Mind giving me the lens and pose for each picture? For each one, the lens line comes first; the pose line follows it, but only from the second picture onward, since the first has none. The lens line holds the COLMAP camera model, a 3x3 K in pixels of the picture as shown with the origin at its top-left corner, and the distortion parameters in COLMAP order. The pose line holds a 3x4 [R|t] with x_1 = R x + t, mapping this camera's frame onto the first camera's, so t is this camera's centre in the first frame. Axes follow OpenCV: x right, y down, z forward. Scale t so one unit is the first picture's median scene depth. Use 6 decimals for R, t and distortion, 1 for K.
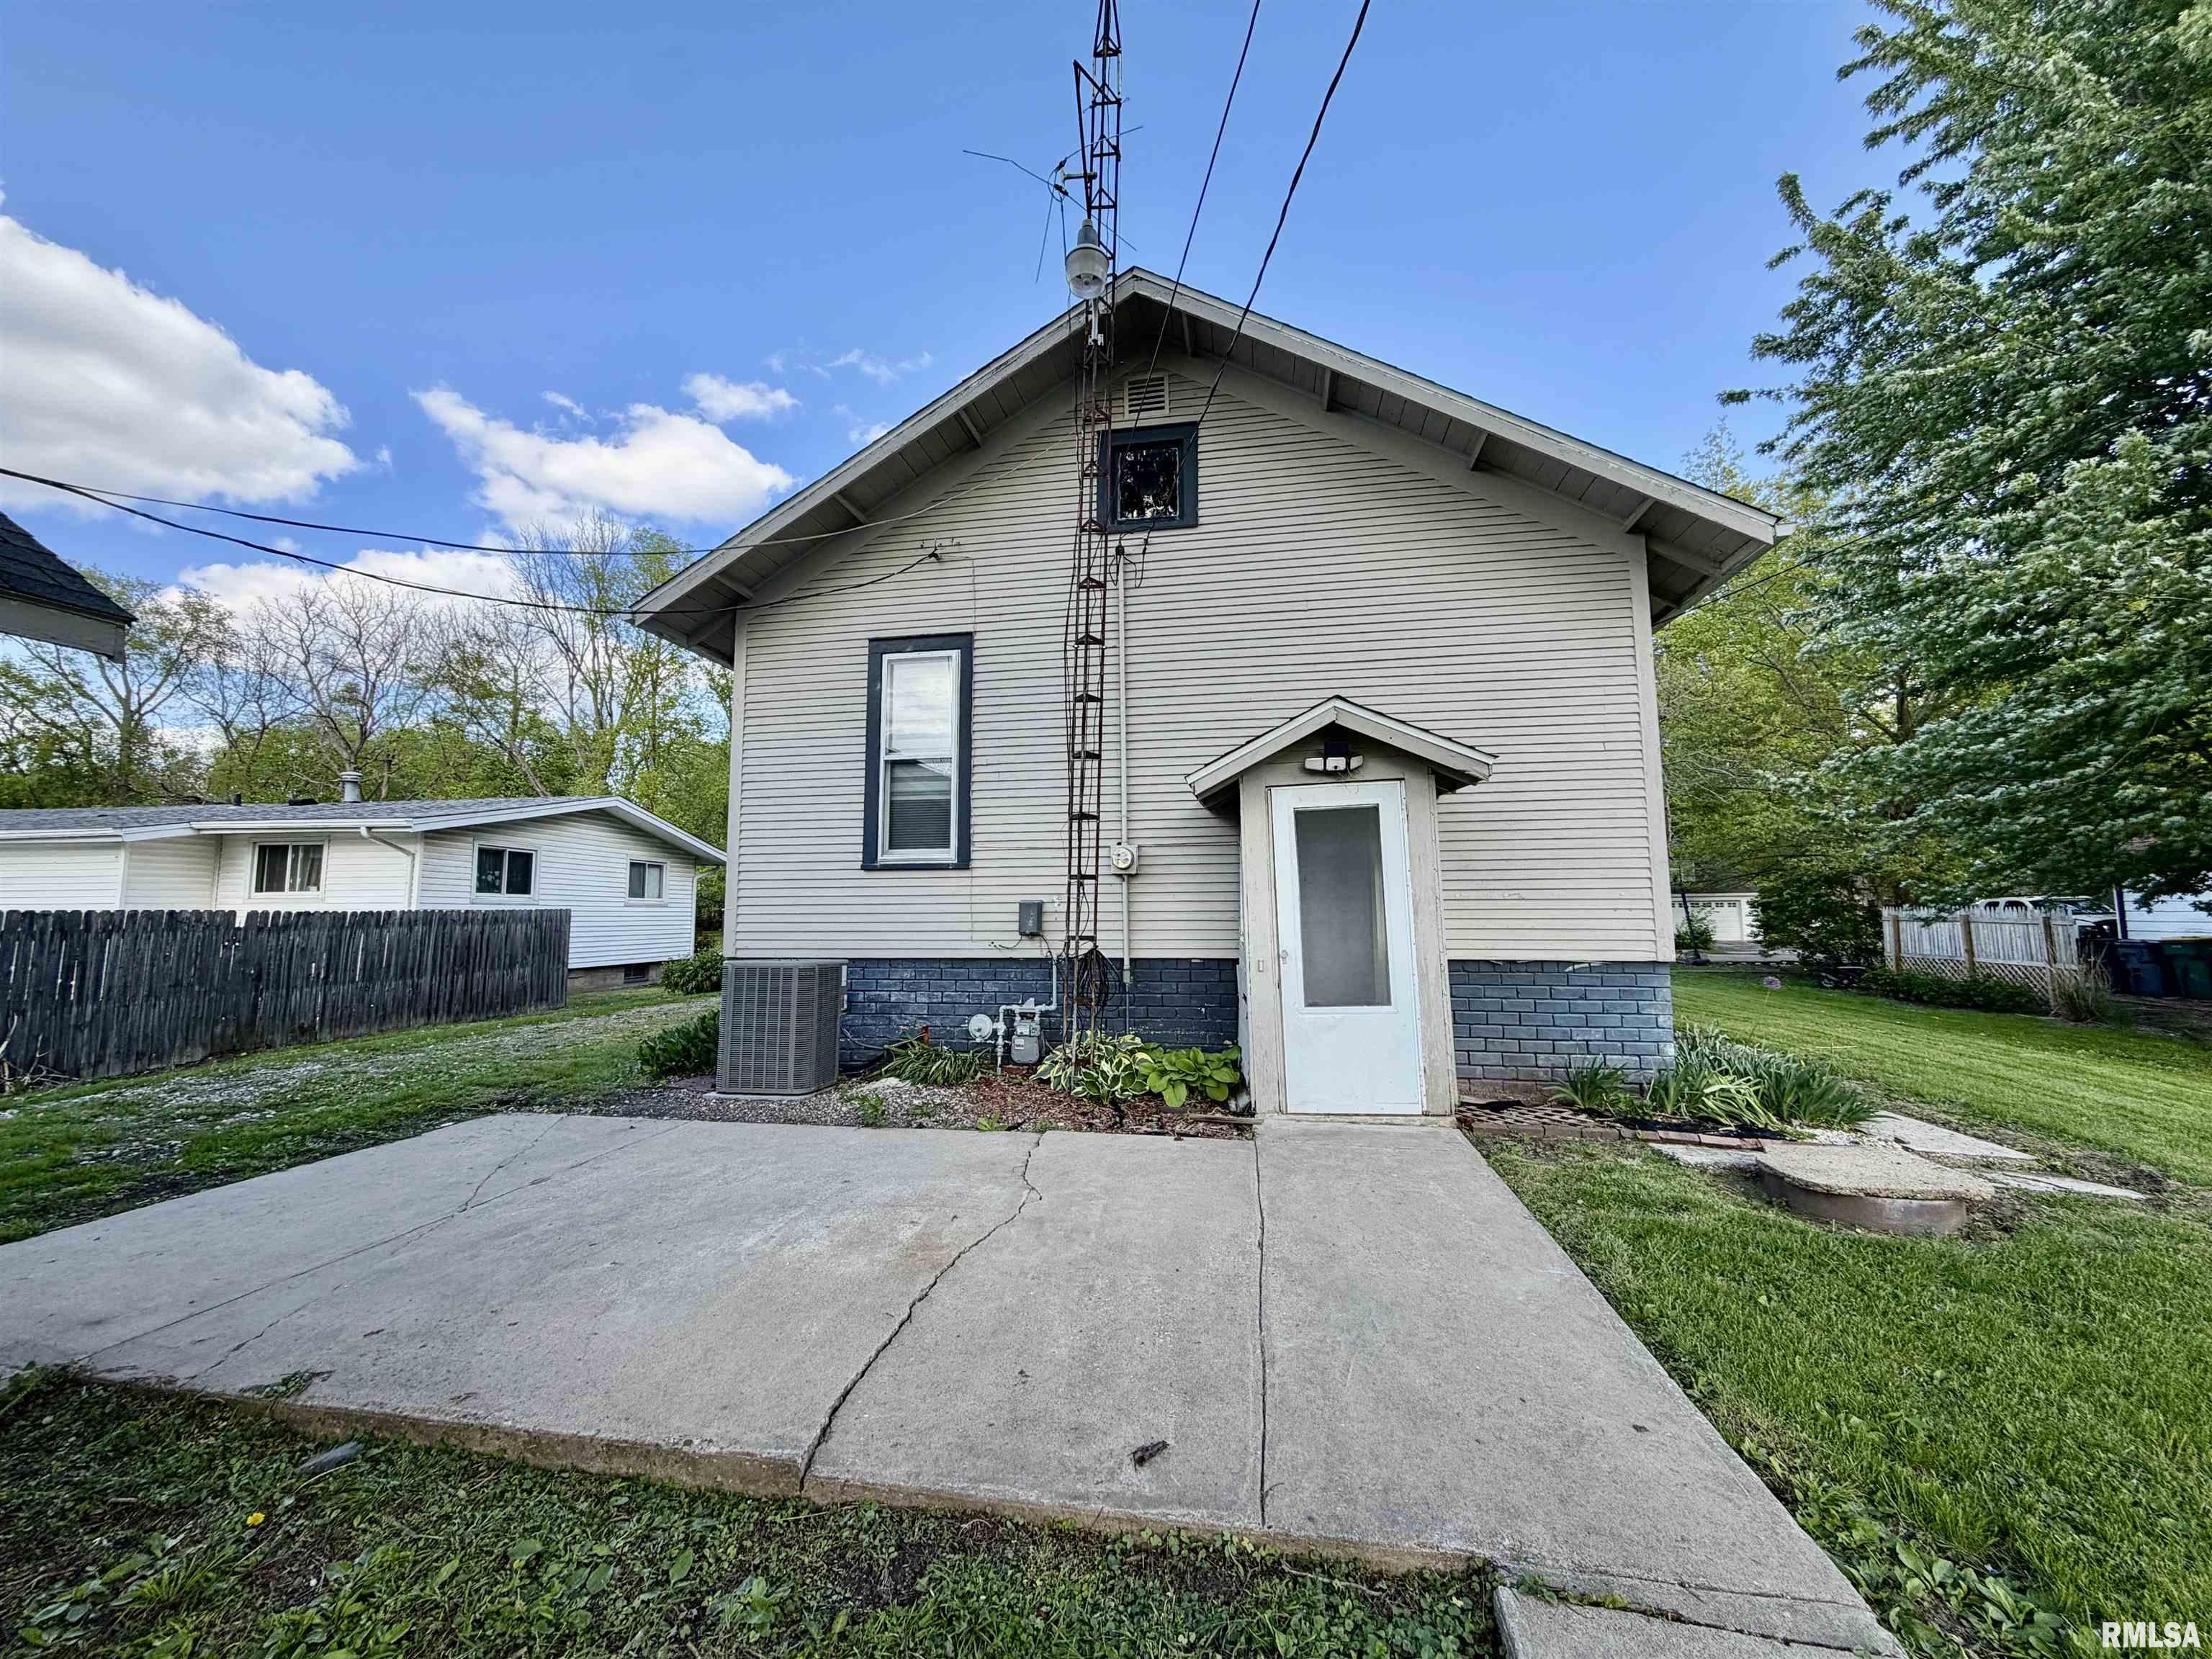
lens RADIAL K [[880.3, 0, 1098.3], [0, 880.3, 827.3], [0, 0, 1]] dist [0.001493, 0.000091]
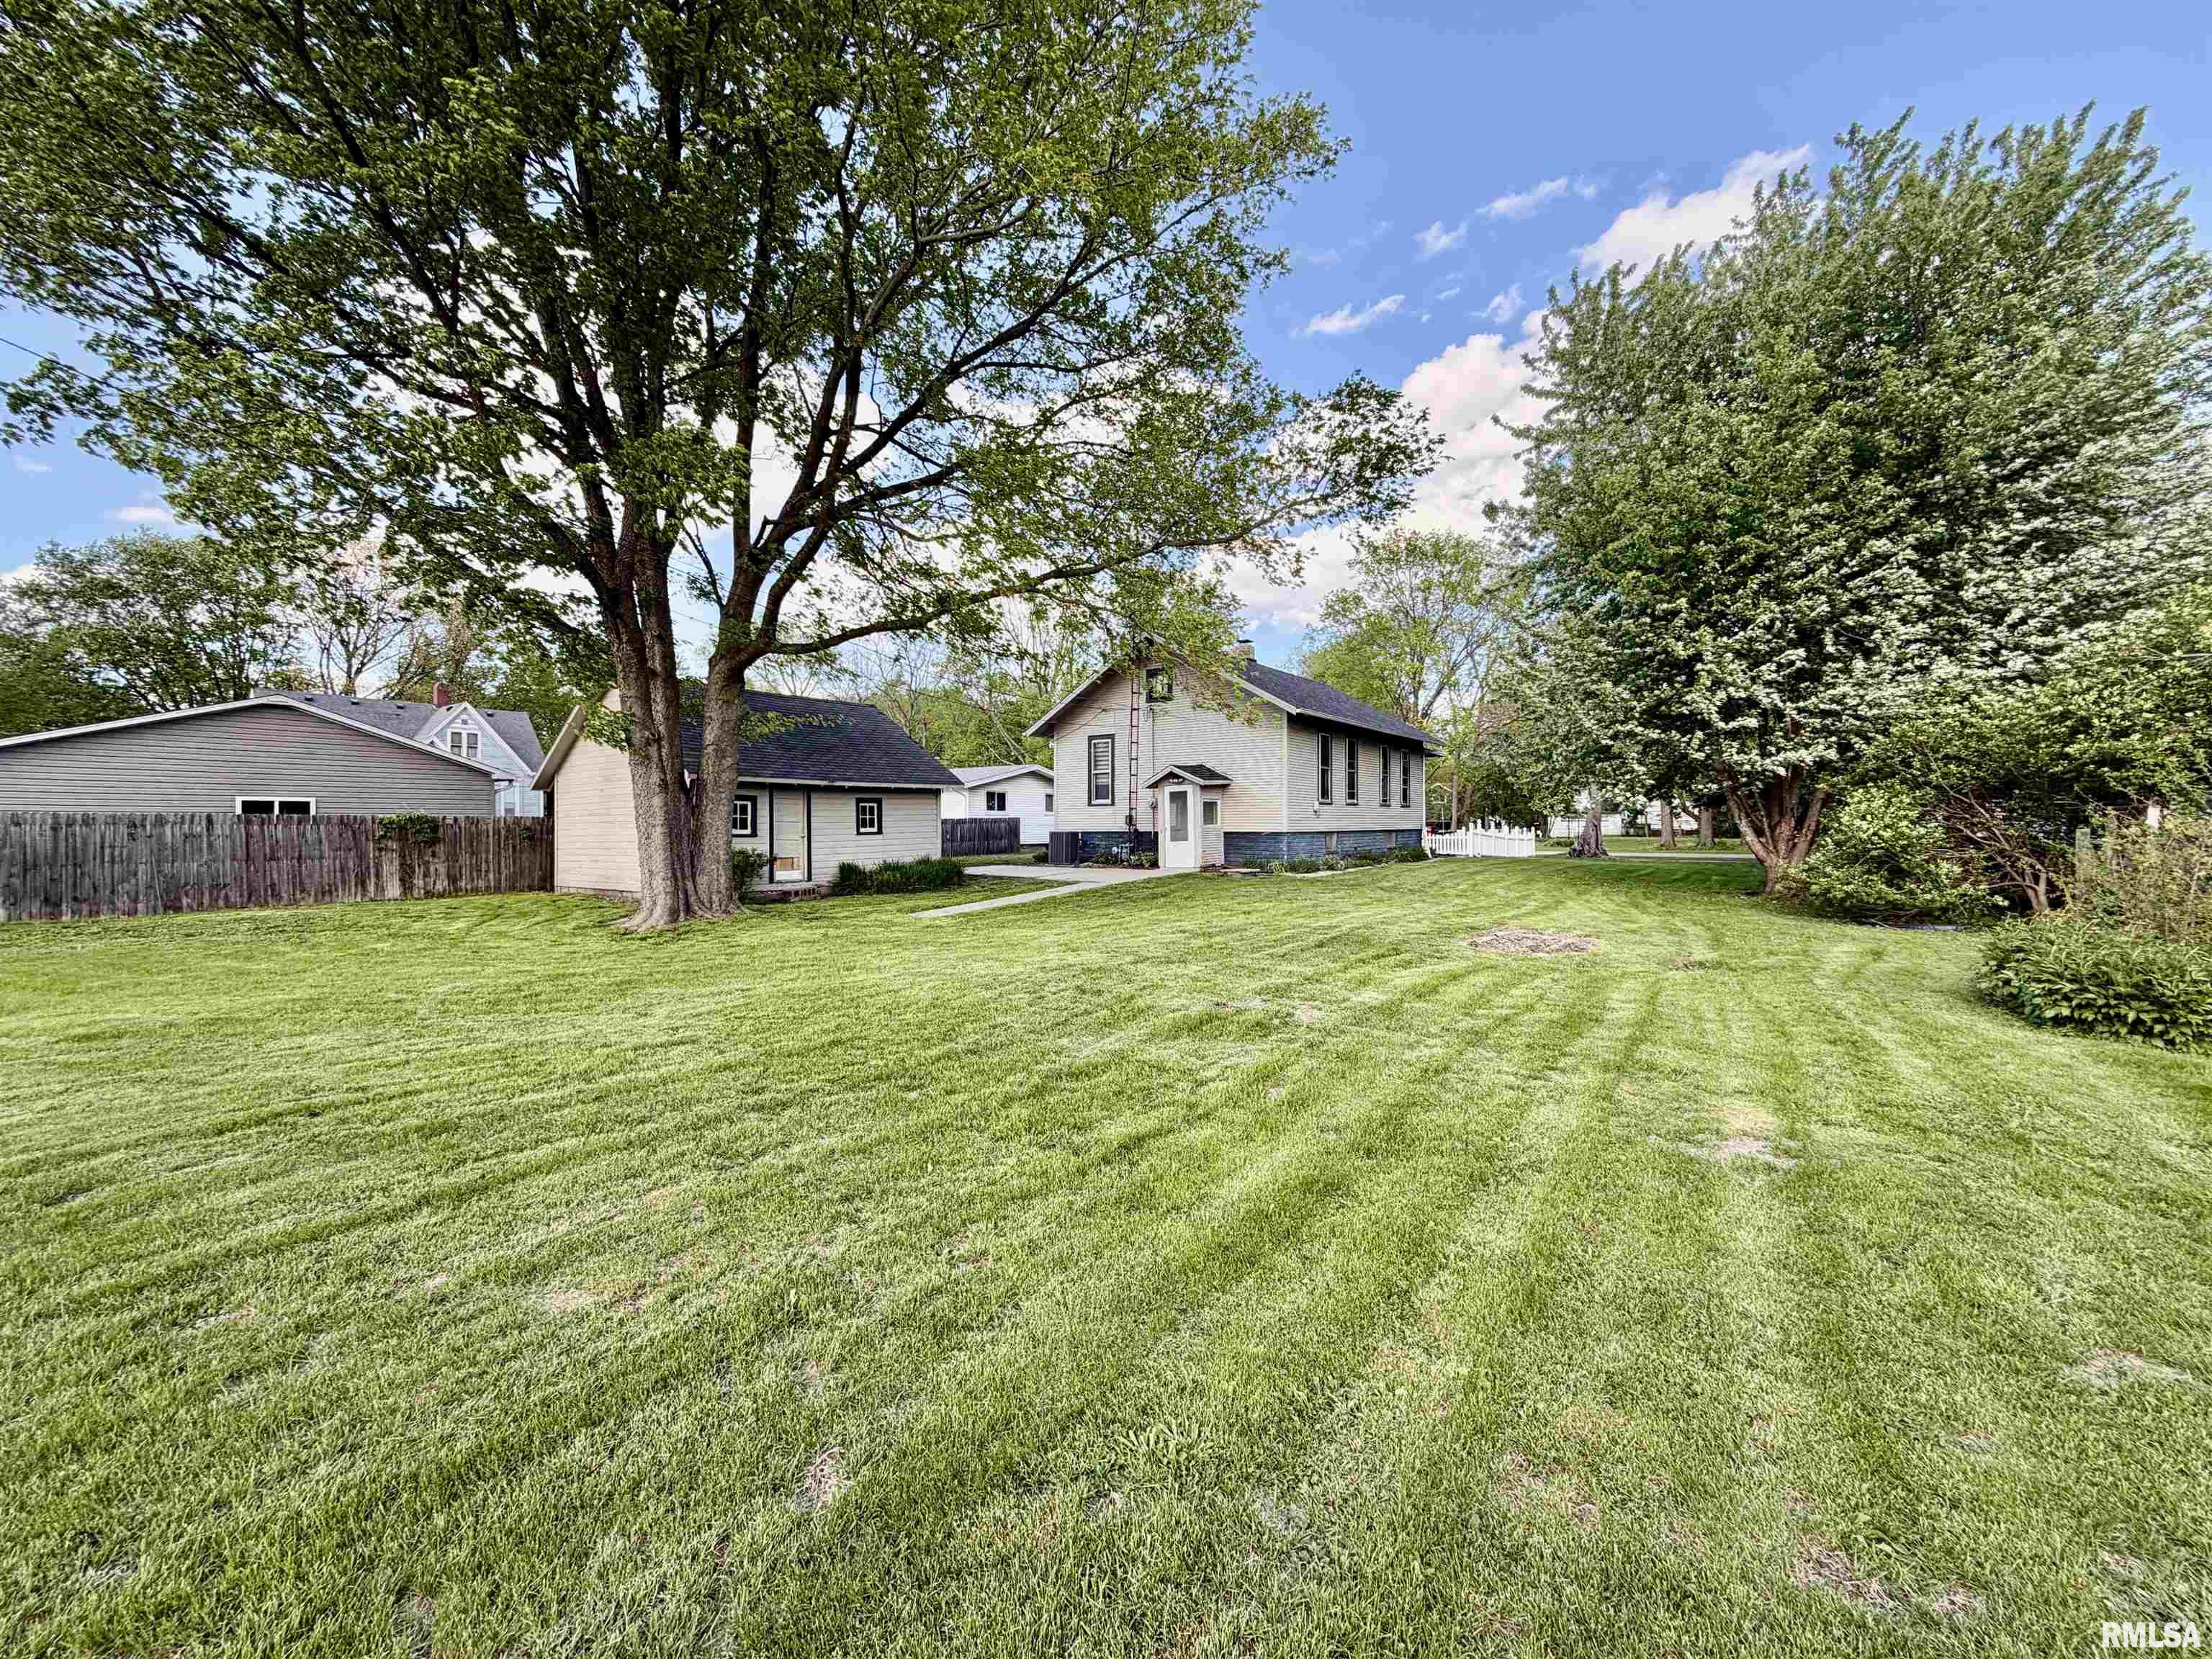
lens RADIAL K [[880.3, 0, 1098.3], [0, 880.3, 827.3], [0, 0, 1]] dist [0.001493, 0.000091]
pose [[0.893443, 0.006989, -0.449123, 1.237682], [0.038506, 0.995006, 0.092084, -0.171496], [0.447524, -0.099566, 0.888712, -1.922526]]
